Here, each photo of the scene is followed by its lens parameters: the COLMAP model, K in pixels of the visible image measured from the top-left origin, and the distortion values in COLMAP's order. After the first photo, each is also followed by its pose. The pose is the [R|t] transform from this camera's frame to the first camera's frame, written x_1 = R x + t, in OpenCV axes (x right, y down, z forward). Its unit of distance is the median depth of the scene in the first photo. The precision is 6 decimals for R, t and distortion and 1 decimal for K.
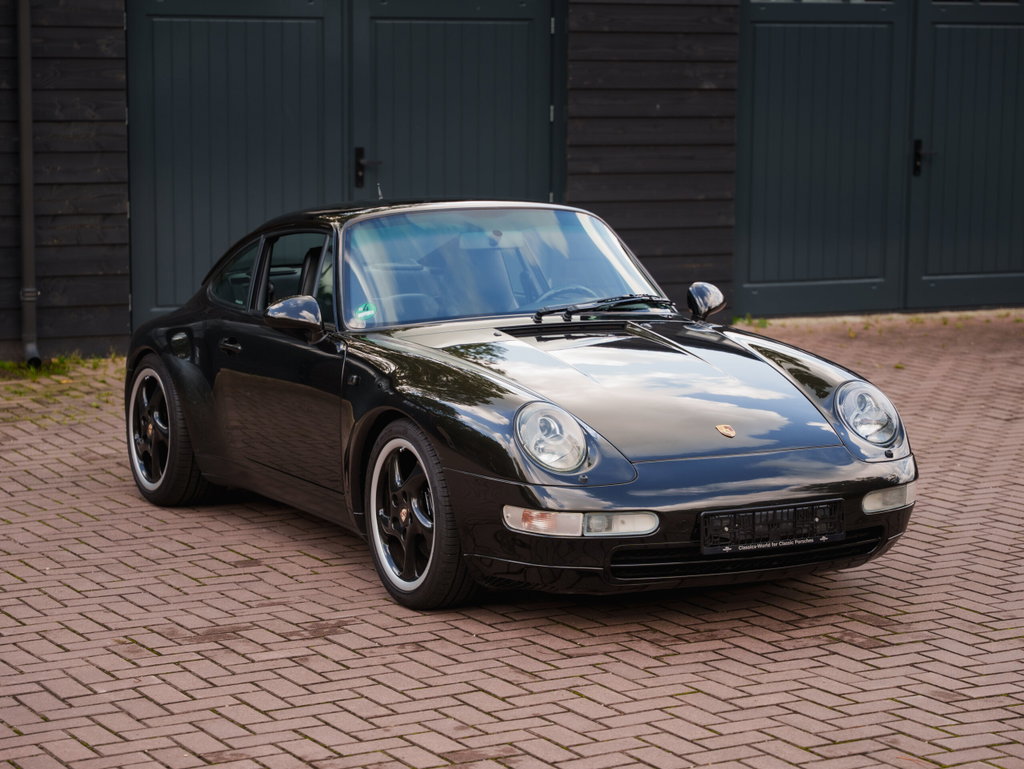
lens RADIAL K [[2360.2, 0, 512.0], [0, 2360.2, 384.5], [0, 0, 1]] dist [0.031768, 0.226046]
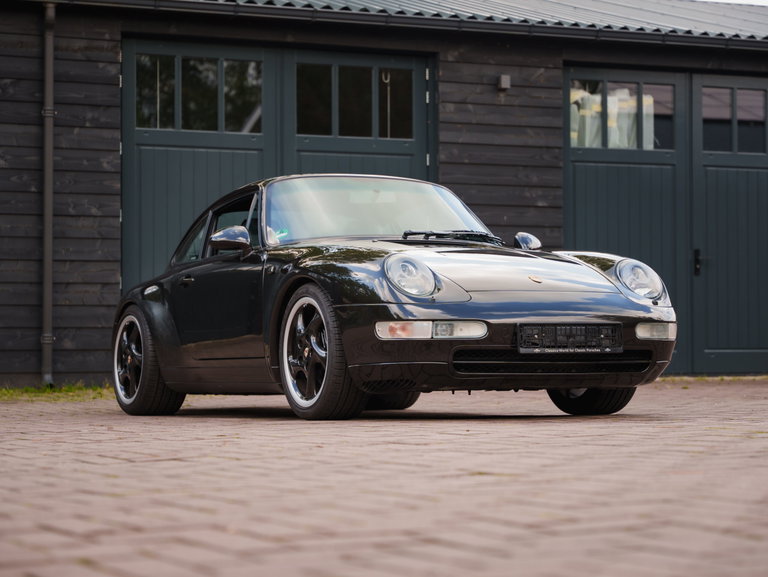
lens RADIAL K [[1770.2, 0, 384.0], [0, 1770.2, 288.5], [0, 0, 1]] dist [0.031768, 0.226046]
pose [[0.999761, -0.011677, -0.018493, 0.019740], [0.008431, 0.985962, -0.166756, 0.194822], [0.020180, 0.166560, 0.985825, -0.030953]]
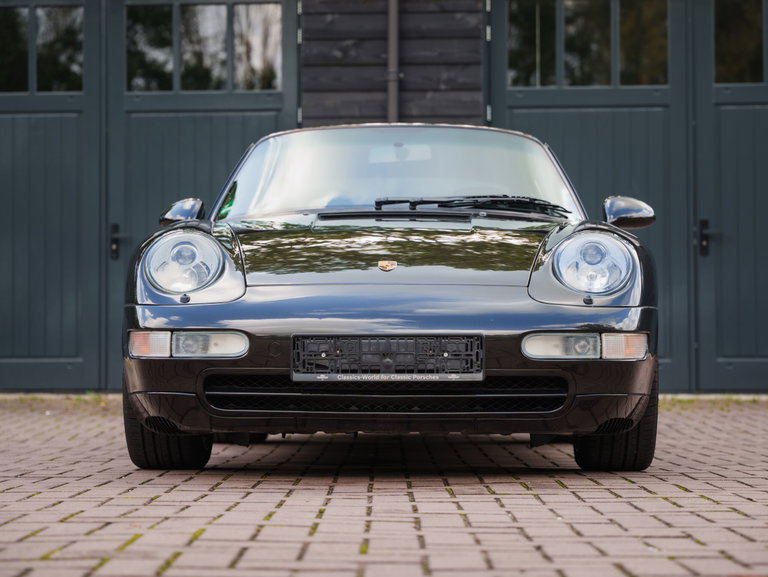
lens RADIAL K [[1797.9, 0, 384.0], [0, 1797.9, 288.5], [0, 0, 1]] dist [0.015890, 0.307074]
pose [[0.875918, -0.018552, -0.482104, 0.414937], [-0.059786, 0.987385, -0.146619, 0.127292], [0.478742, 0.157249, 0.863759, 0.395333]]
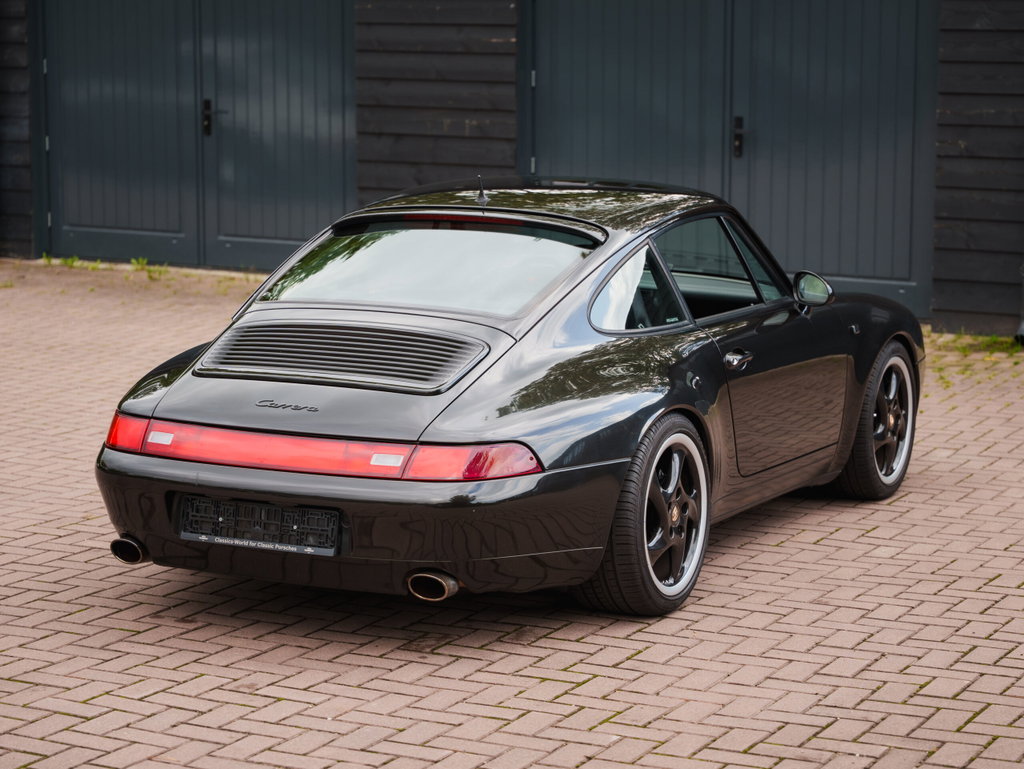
lens RADIAL K [[2397.2, 0, 512.0], [0, 2397.2, 384.5], [0, 0, 1]] dist [0.015890, 0.307074]
pose [[0.577851, 0.118964, -0.807425, 0.888080], [-0.113630, 0.991411, 0.064750, -0.057585], [0.808193, 0.054332, 0.586406, 0.438856]]
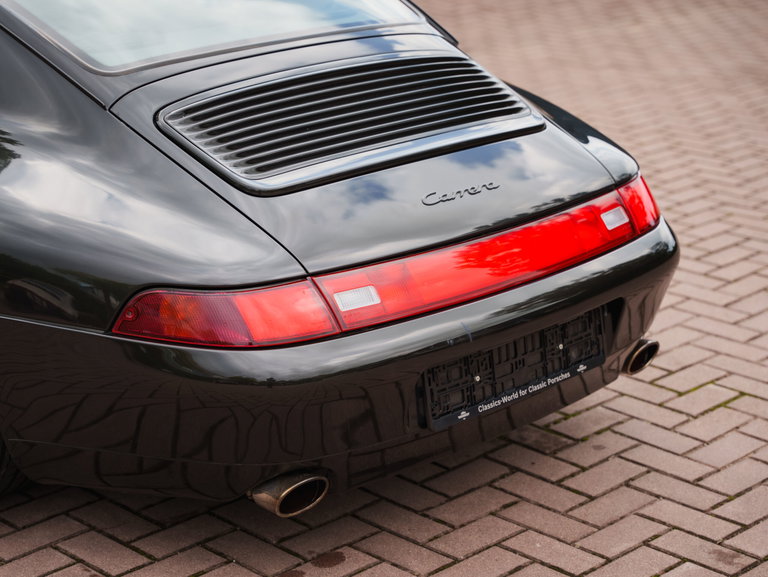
lens RADIAL K [[1646.8, 0, 384.0], [0, 1646.8, 288.5], [0, 0, 1]] dist [0.066754, 0.151235]
pose [[0.961660, -0.088635, 0.259527, -0.029718], [0.038740, 0.980747, 0.191401, -0.039522], [-0.271495, -0.174009, 0.946579, 0.497940]]
